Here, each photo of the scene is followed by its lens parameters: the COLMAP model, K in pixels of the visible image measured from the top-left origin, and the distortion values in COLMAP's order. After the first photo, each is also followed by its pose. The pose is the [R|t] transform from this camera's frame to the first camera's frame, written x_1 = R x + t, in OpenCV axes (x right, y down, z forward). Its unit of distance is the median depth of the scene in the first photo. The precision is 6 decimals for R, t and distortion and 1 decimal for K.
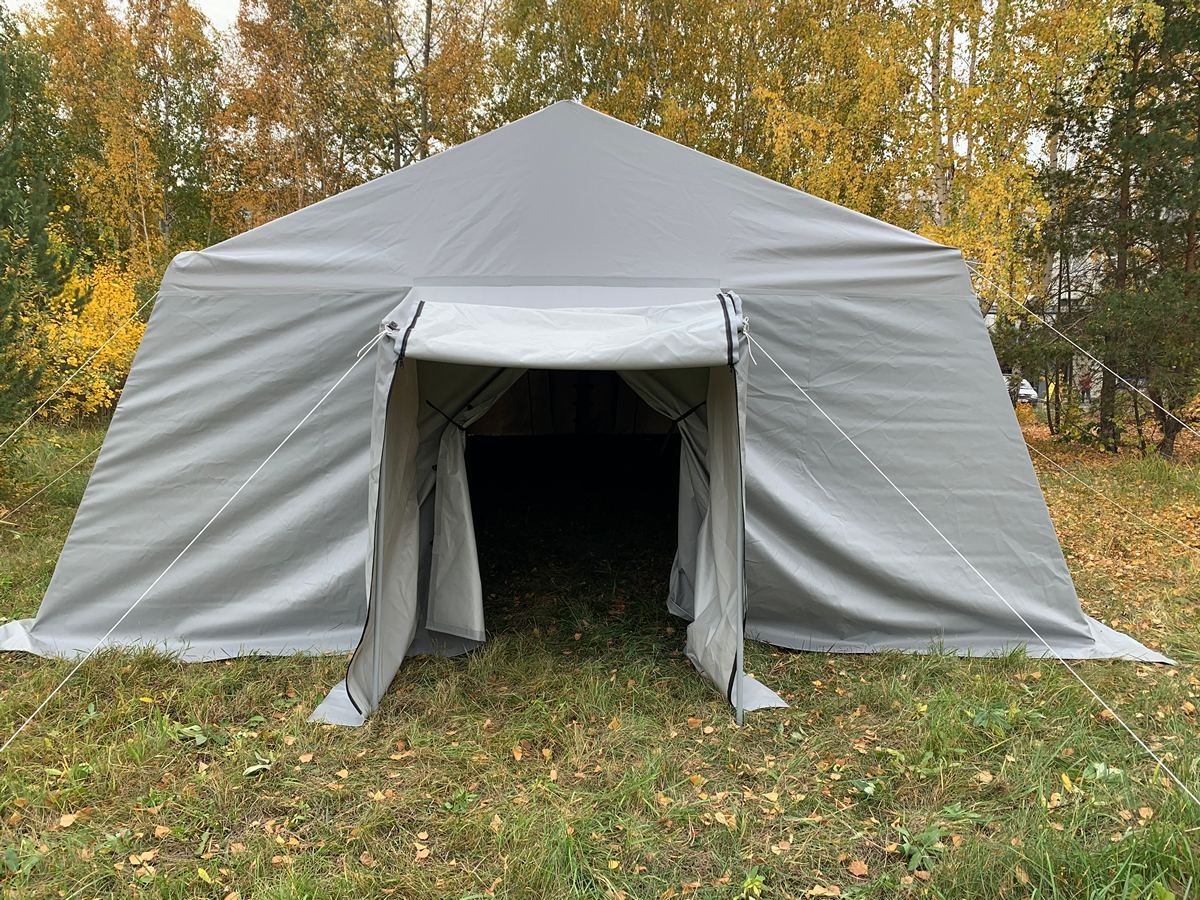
lens RADIAL K [[894.1, 0, 599.2], [0, 894.1, 458.3], [0, 0, 1]] dist [0.012154, -0.009149]
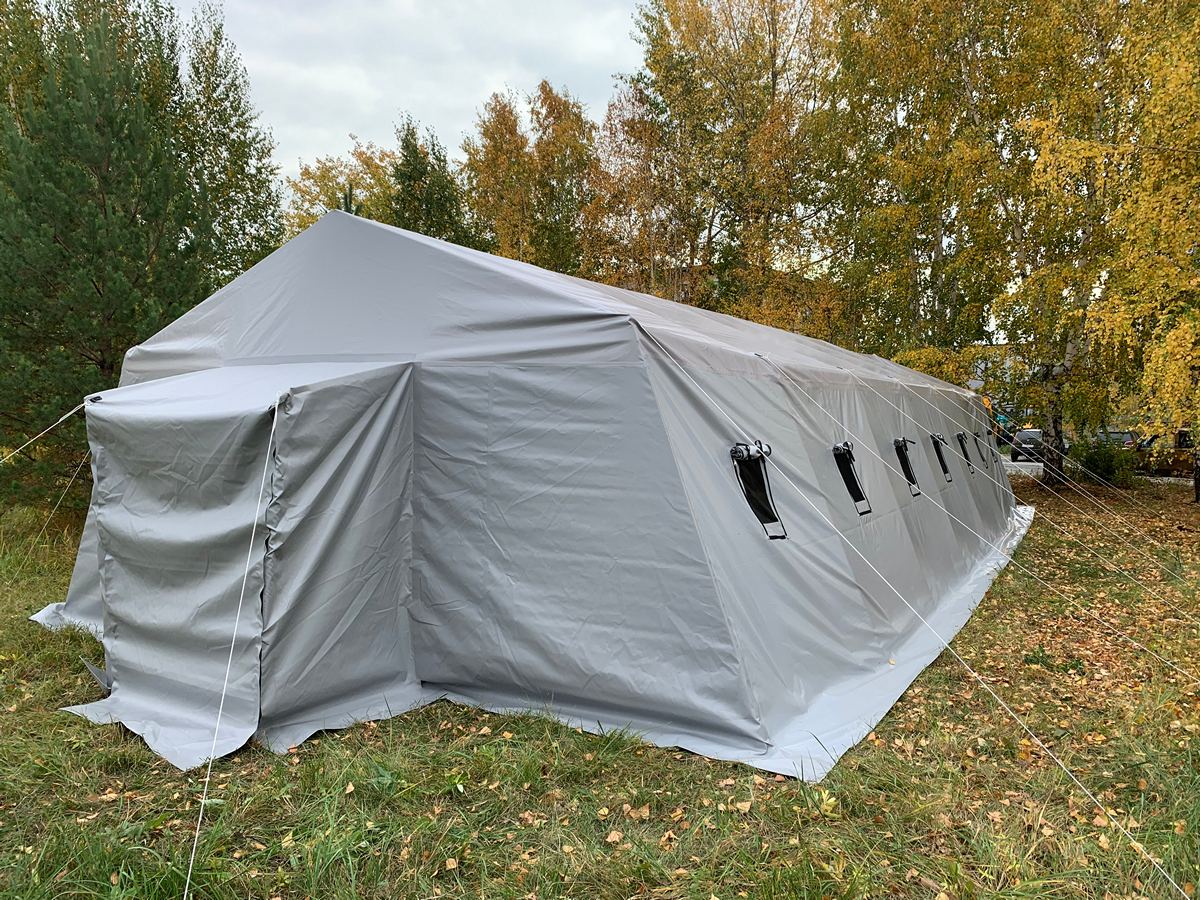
lens RADIAL K [[894.1, 0, 599.2], [0, 894.1, 439.6], [0, 0, 1]] dist [0.012154, -0.009149]
pose [[0.885769, 0.013605, -0.463927, 0.835103], [-0.051692, 0.996243, -0.069479, -0.025875], [0.461239, 0.085523, 0.883145, 0.117991]]
